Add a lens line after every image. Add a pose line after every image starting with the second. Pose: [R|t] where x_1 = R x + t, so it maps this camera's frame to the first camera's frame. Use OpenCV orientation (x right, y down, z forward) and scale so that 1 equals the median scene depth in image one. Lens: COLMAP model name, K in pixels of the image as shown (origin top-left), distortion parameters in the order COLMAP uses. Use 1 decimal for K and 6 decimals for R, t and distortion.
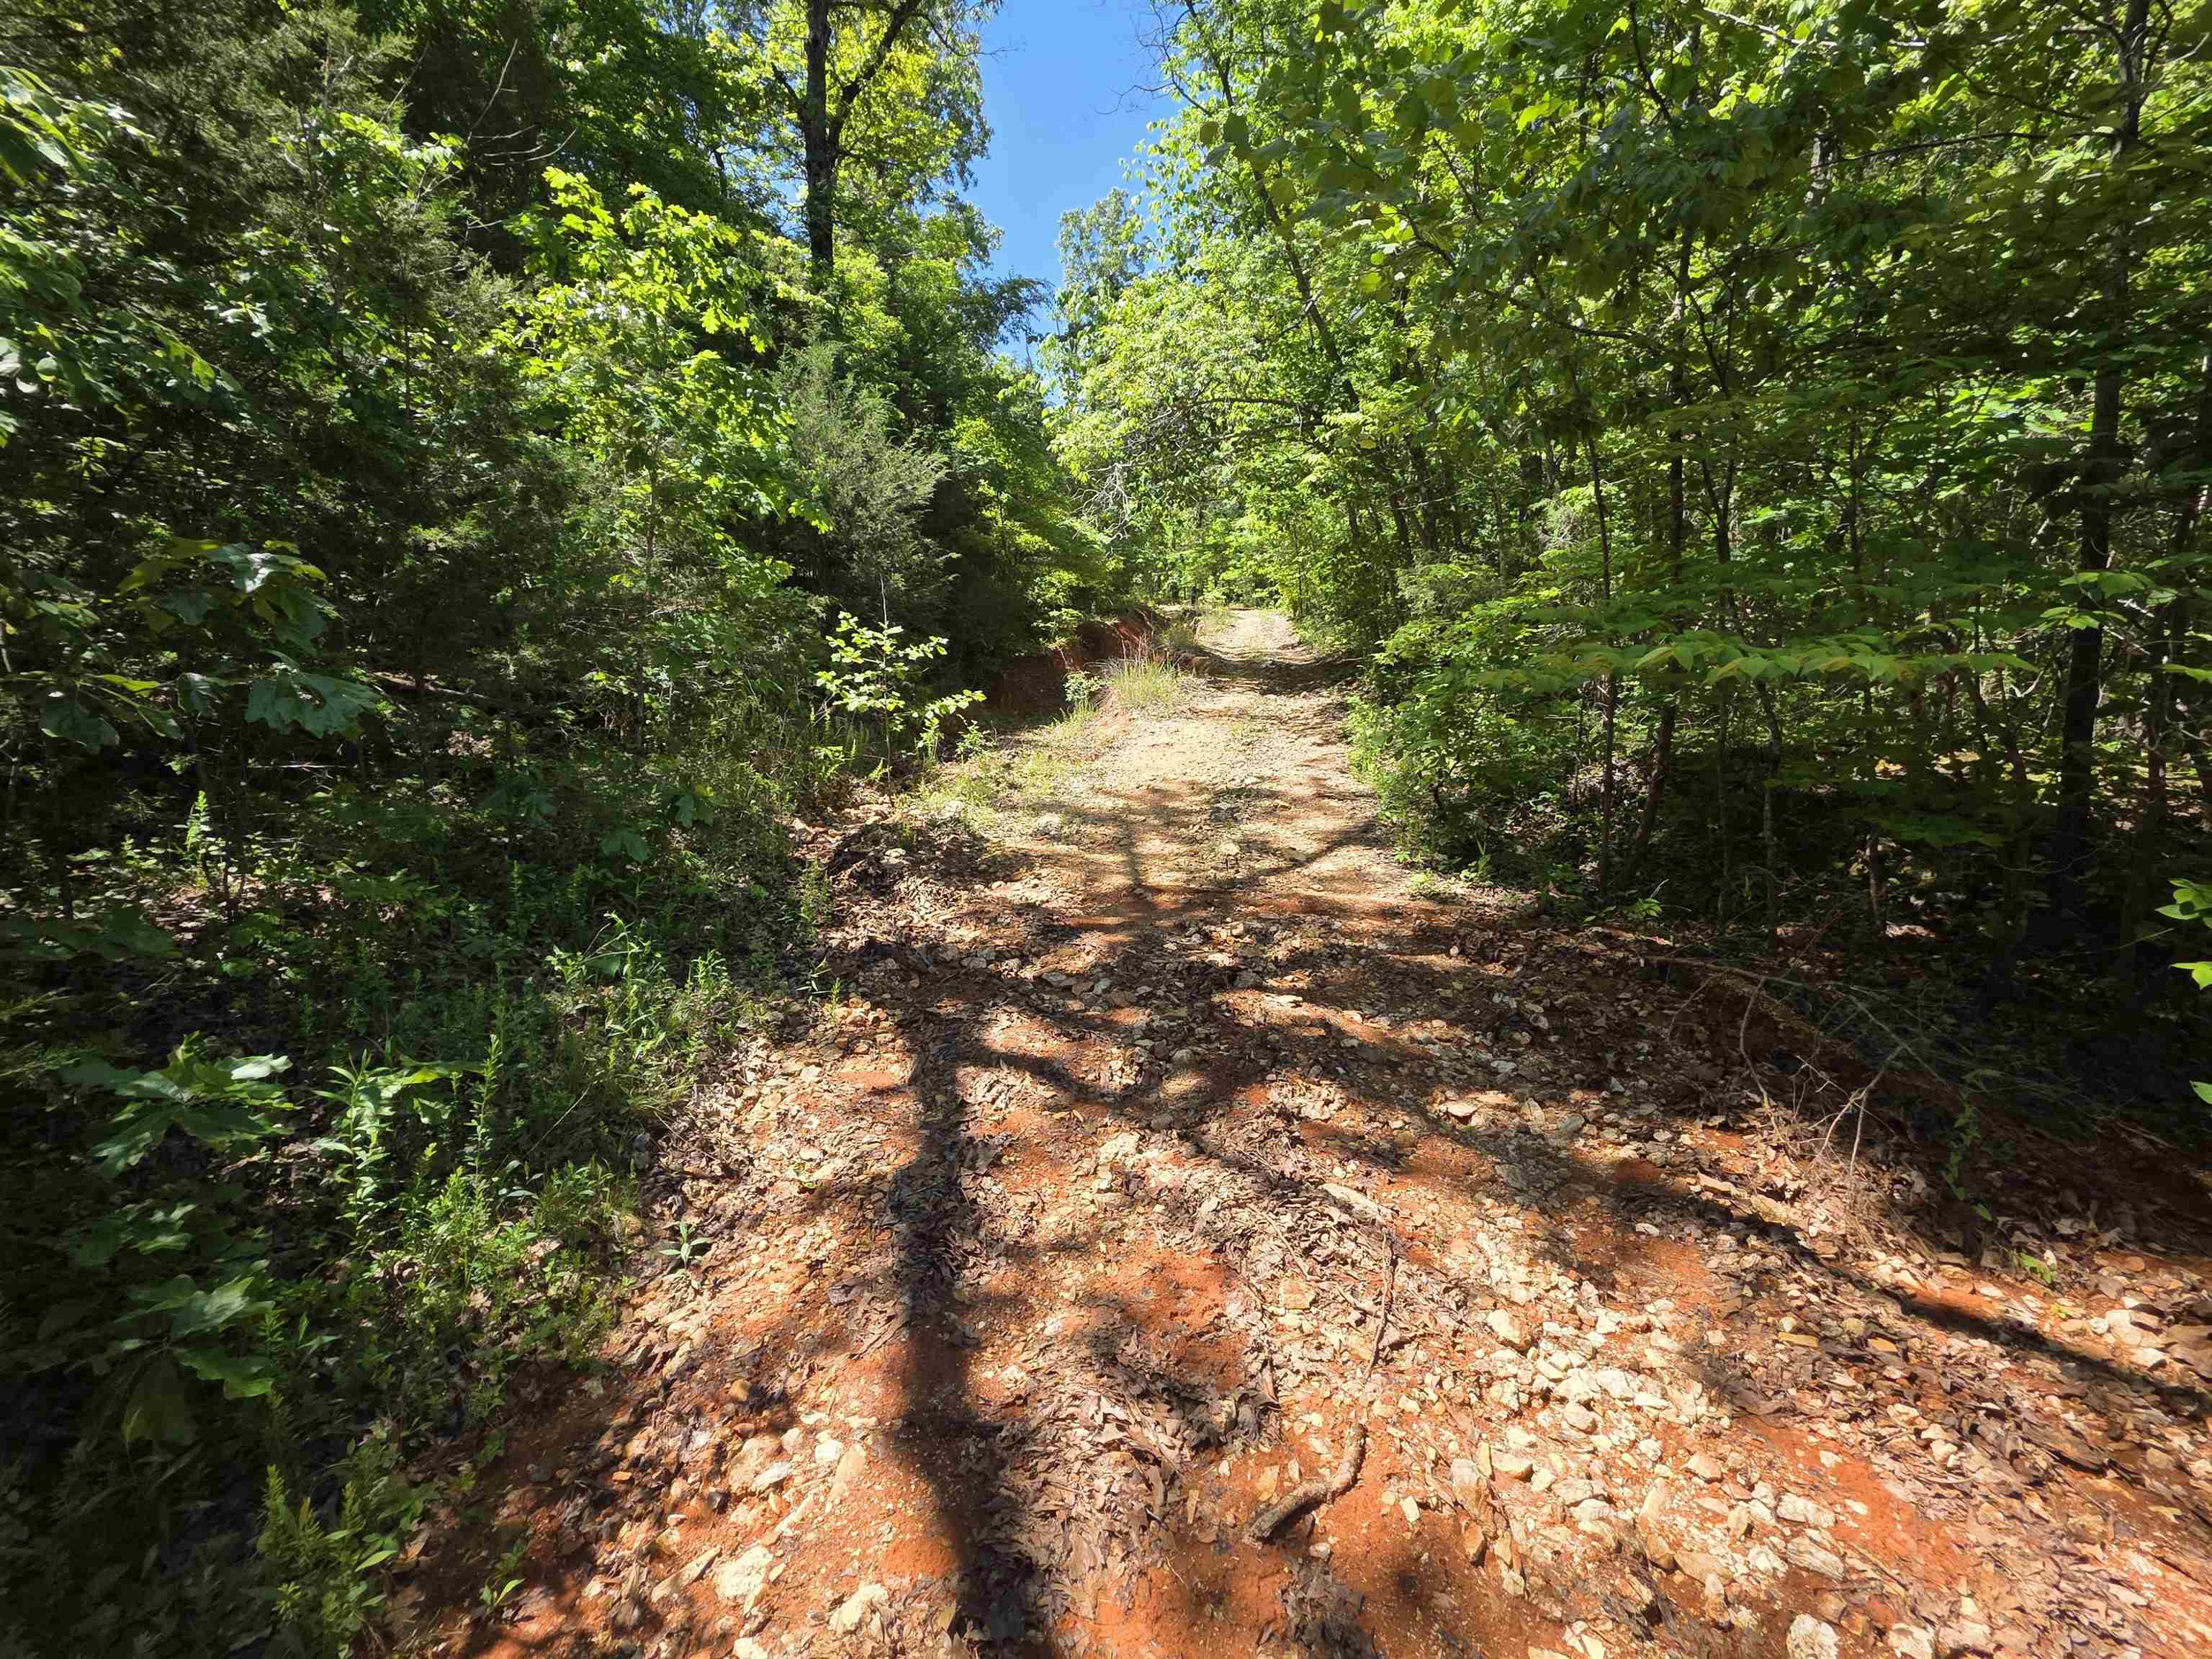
lens RADIAL K [[880.5, 0, 1109.5], [0, 880.5, 827.7], [0, 0, 1]] dist [0.001395, 0.000230]
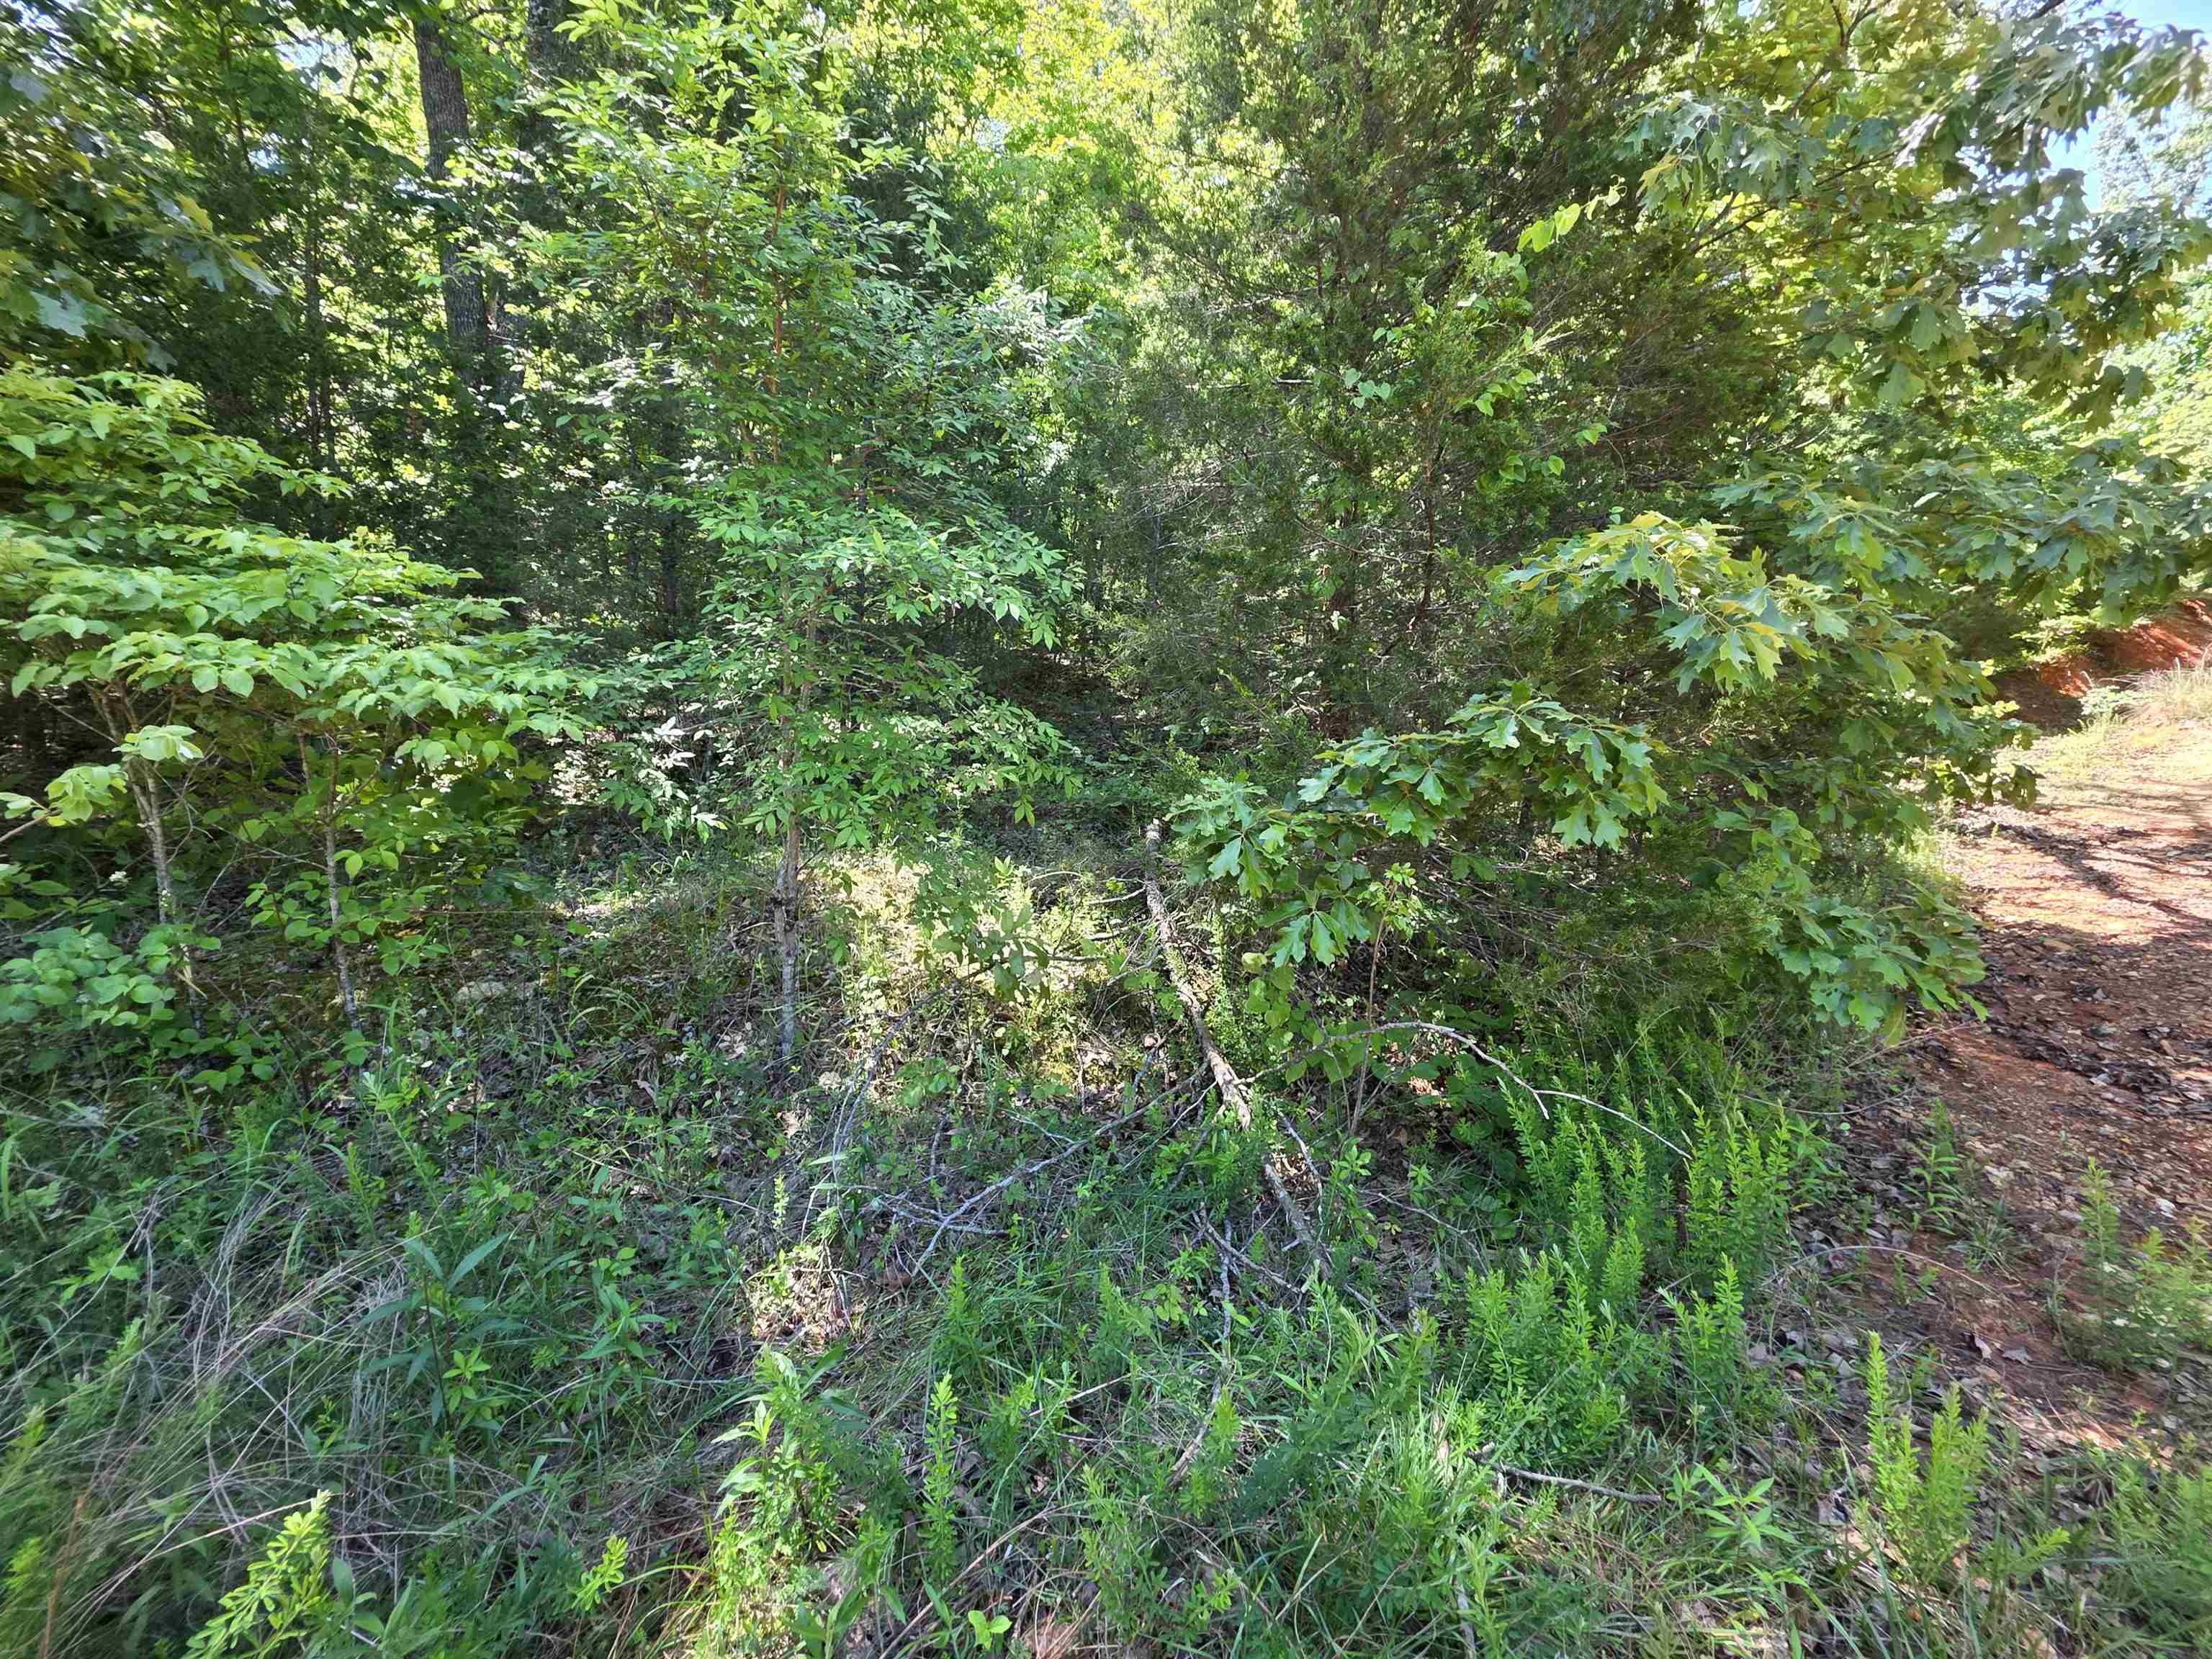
lens RADIAL K [[880.5, 0, 1119.4], [0, 880.5, 816.6], [0, 0, 1]] dist [0.001395, 0.000230]
pose [[0.674626, 0.081786, -0.733615, -0.025483], [-0.110491, 0.993835, 0.009190, 0.054342], [0.729844, 0.074858, 0.679503, -0.308583]]
